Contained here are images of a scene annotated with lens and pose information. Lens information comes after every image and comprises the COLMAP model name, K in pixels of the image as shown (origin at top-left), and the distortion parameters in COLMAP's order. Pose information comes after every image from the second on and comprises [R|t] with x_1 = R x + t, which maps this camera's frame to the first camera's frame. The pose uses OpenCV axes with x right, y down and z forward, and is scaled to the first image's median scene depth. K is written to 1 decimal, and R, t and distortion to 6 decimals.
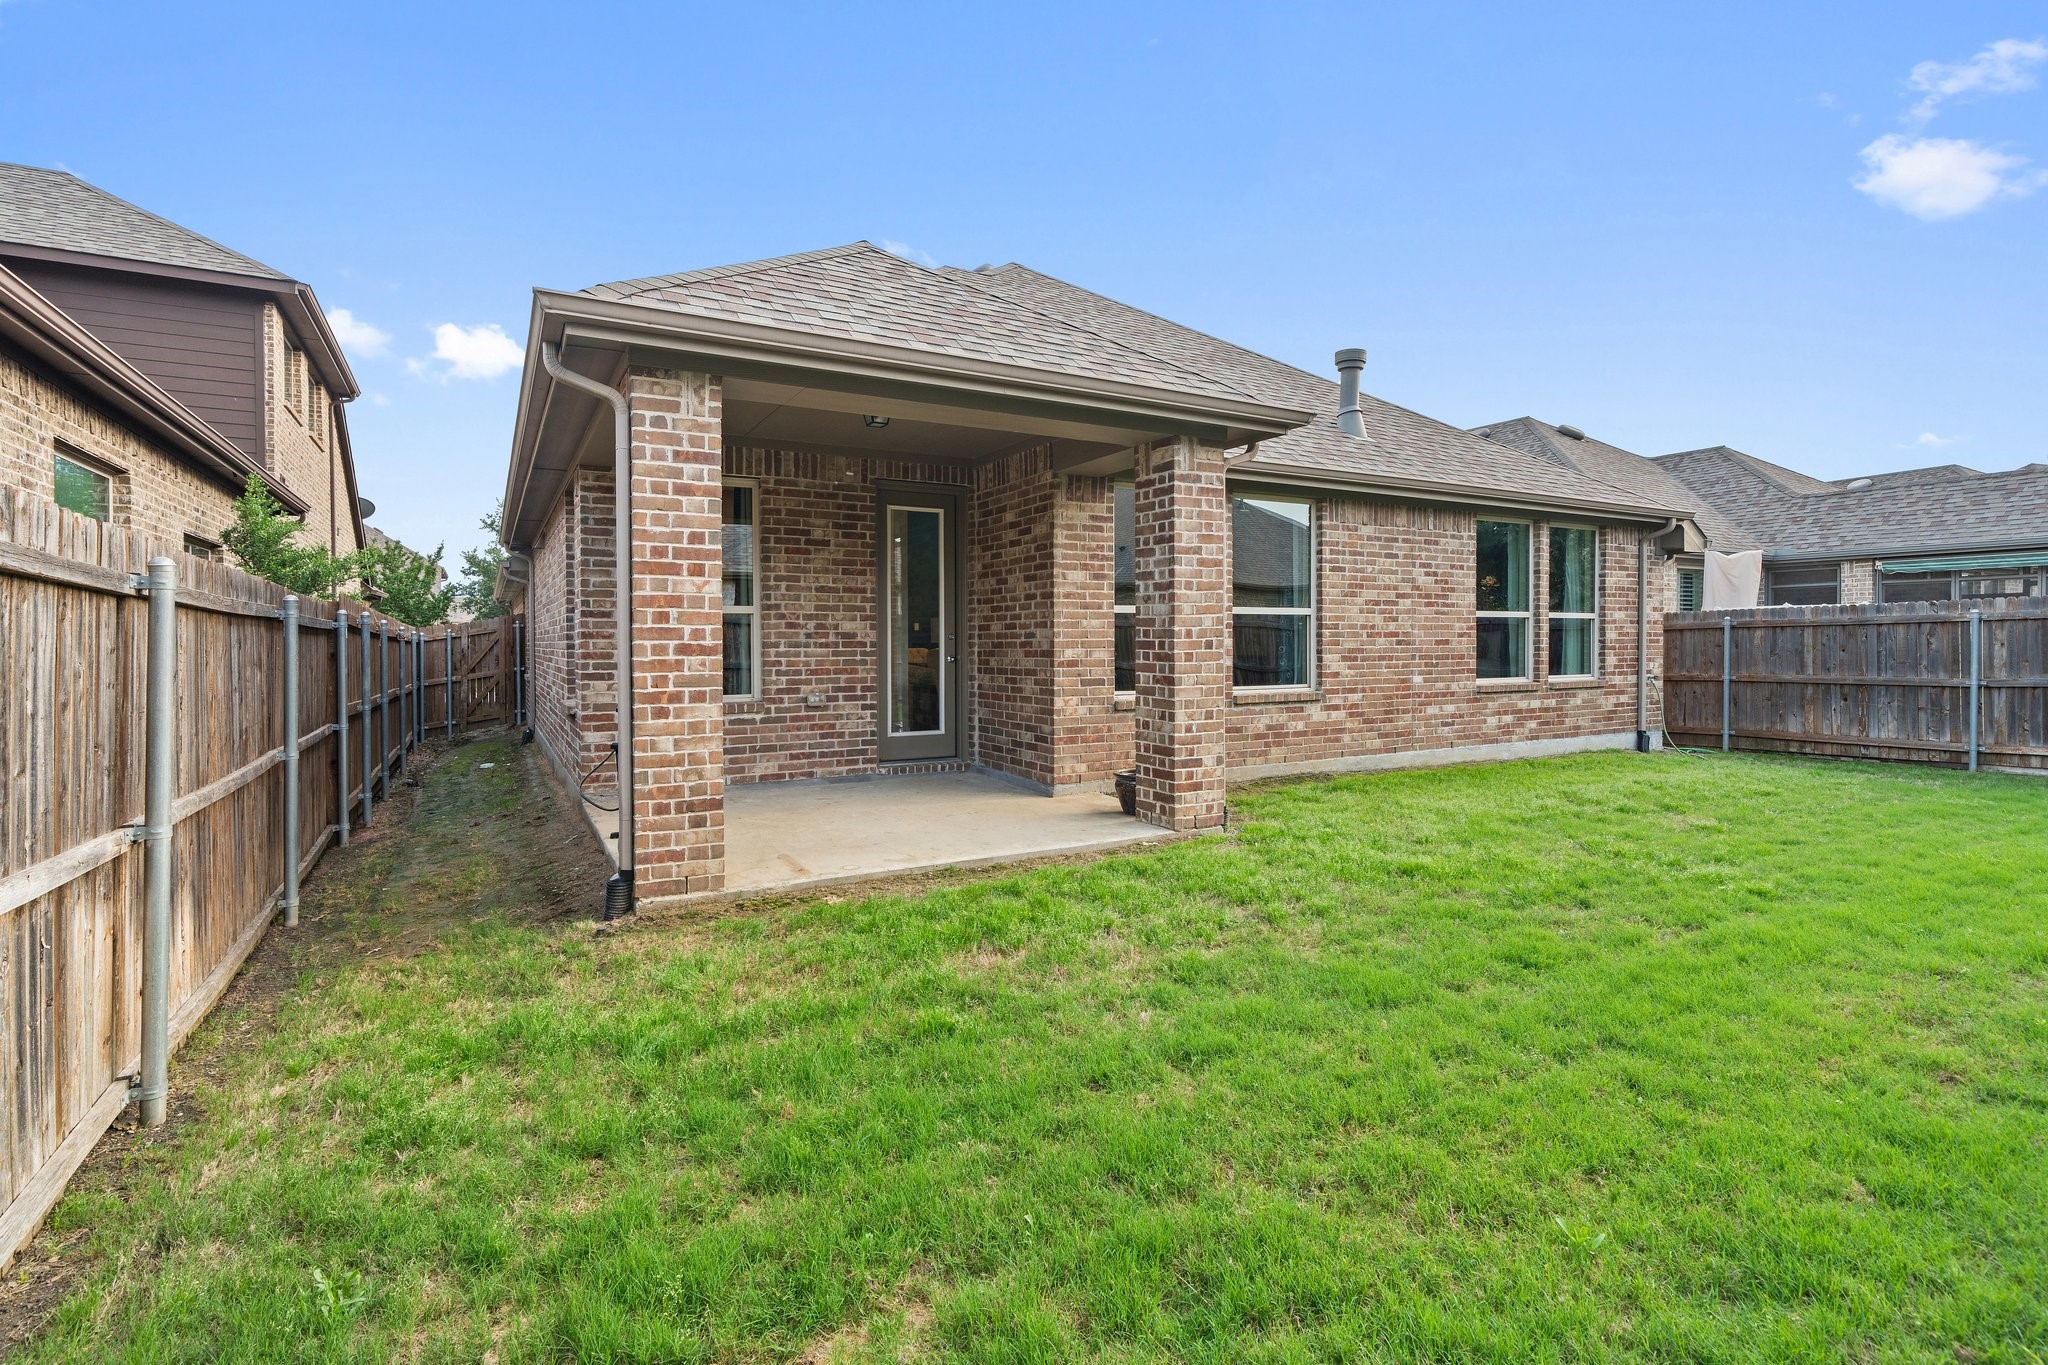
lens RADIAL K [[915.5, 0, 1008.7], [0, 915.5, 732.7], [0, 0, 1]] dist [0.000148, -0.000076]
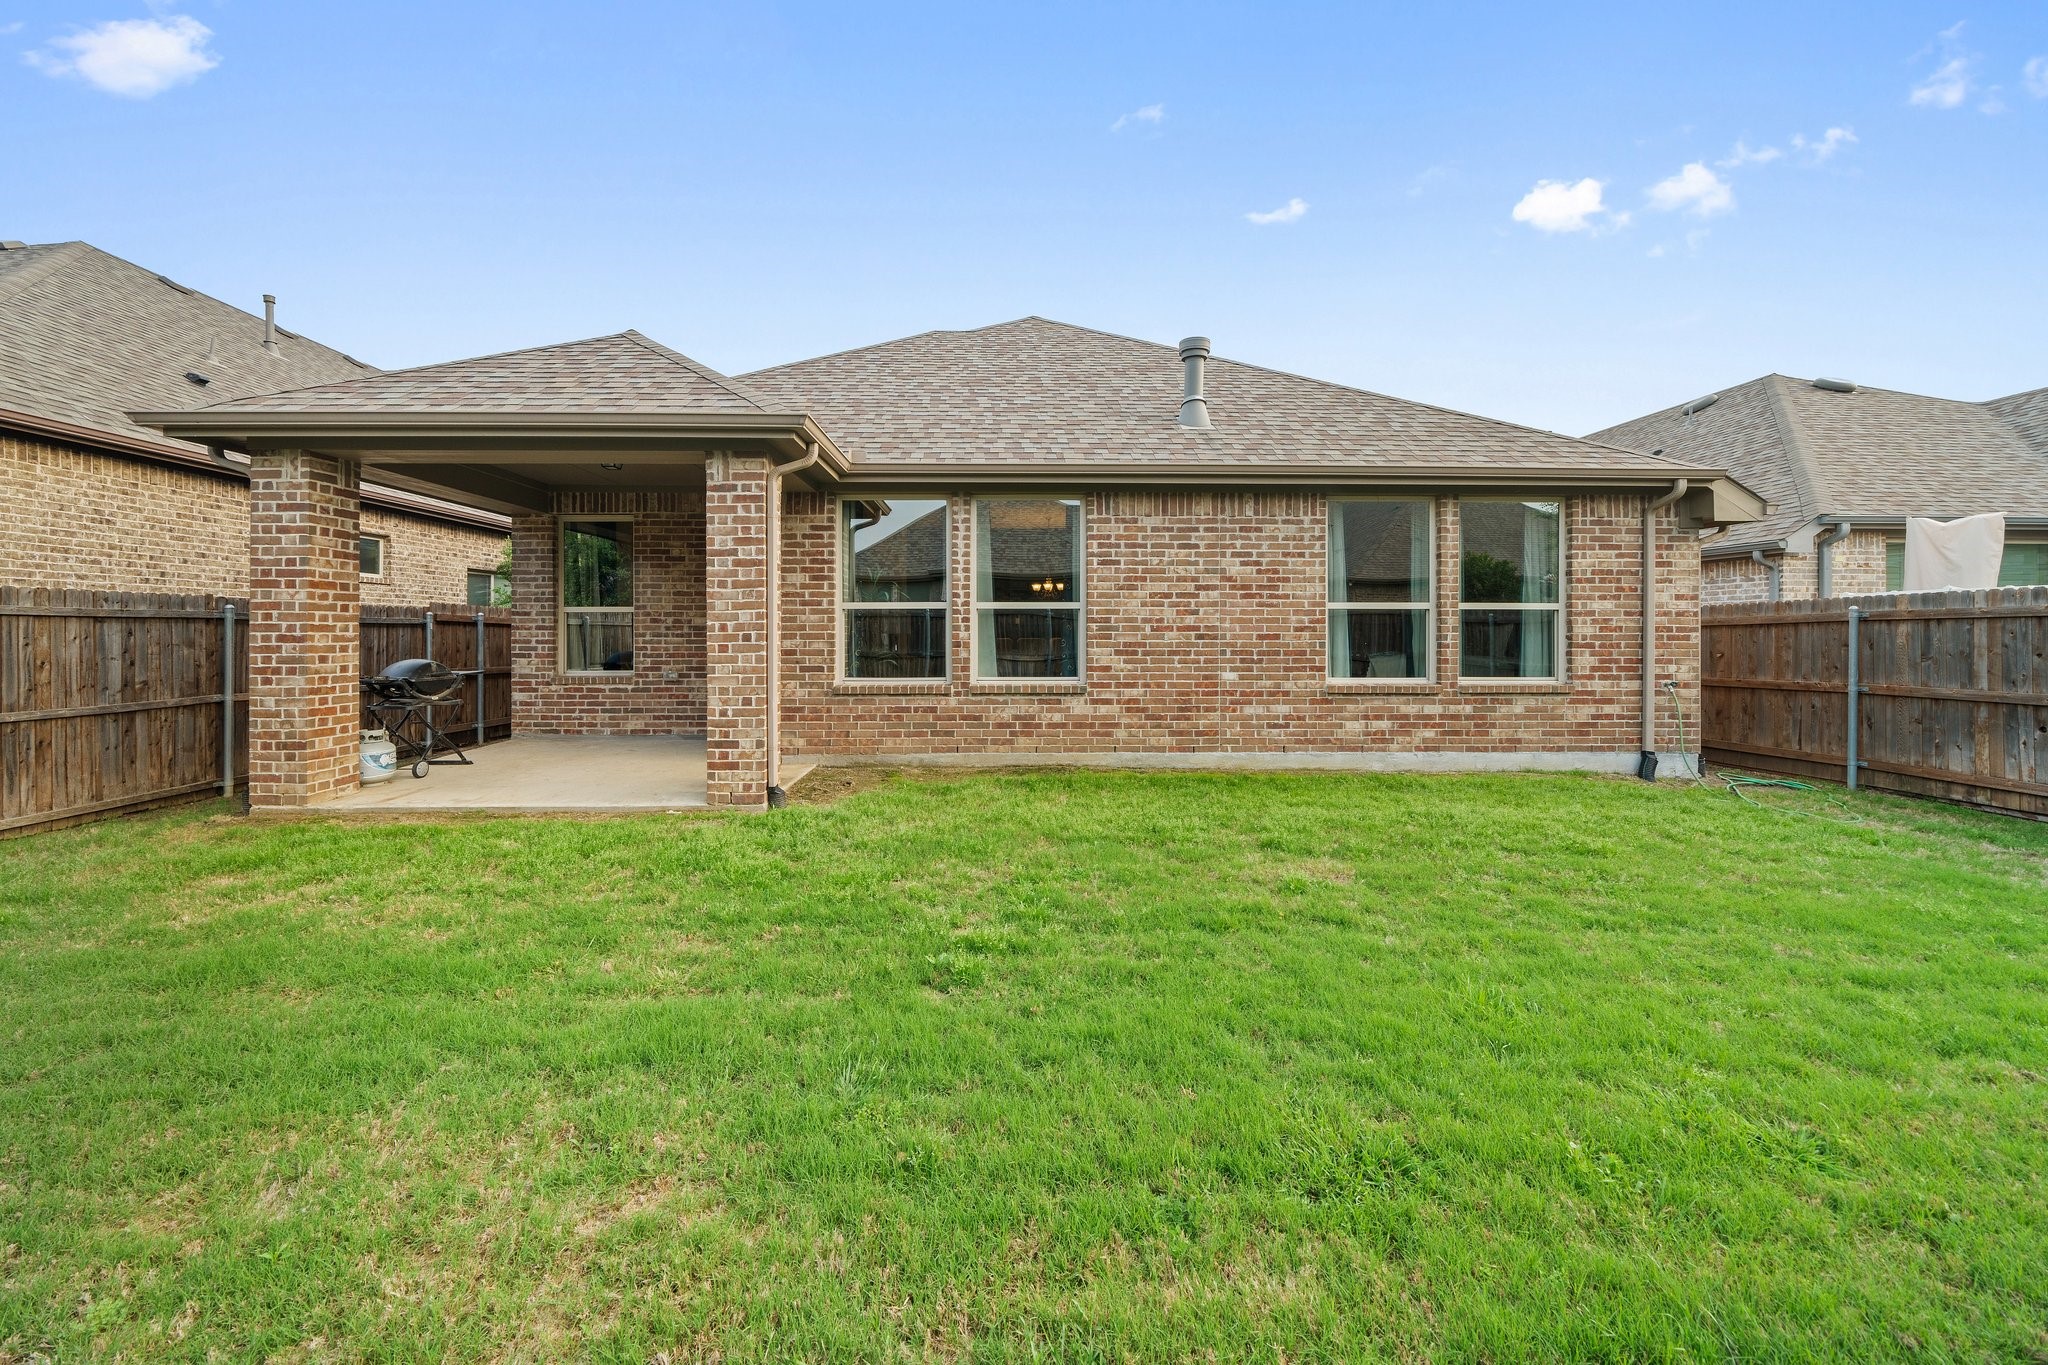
lens RADIAL K [[699.5, 0, 1025.4], [0, 699.5, 688.1], [0, 0, 1]] dist [-0.006904, -0.000018]
pose [[0.889296, 0.041639, -0.455433, 0.598178], [-0.050232, 0.998715, -0.006775, -0.031399], [0.454565, 0.028903, 0.890244, 0.273605]]
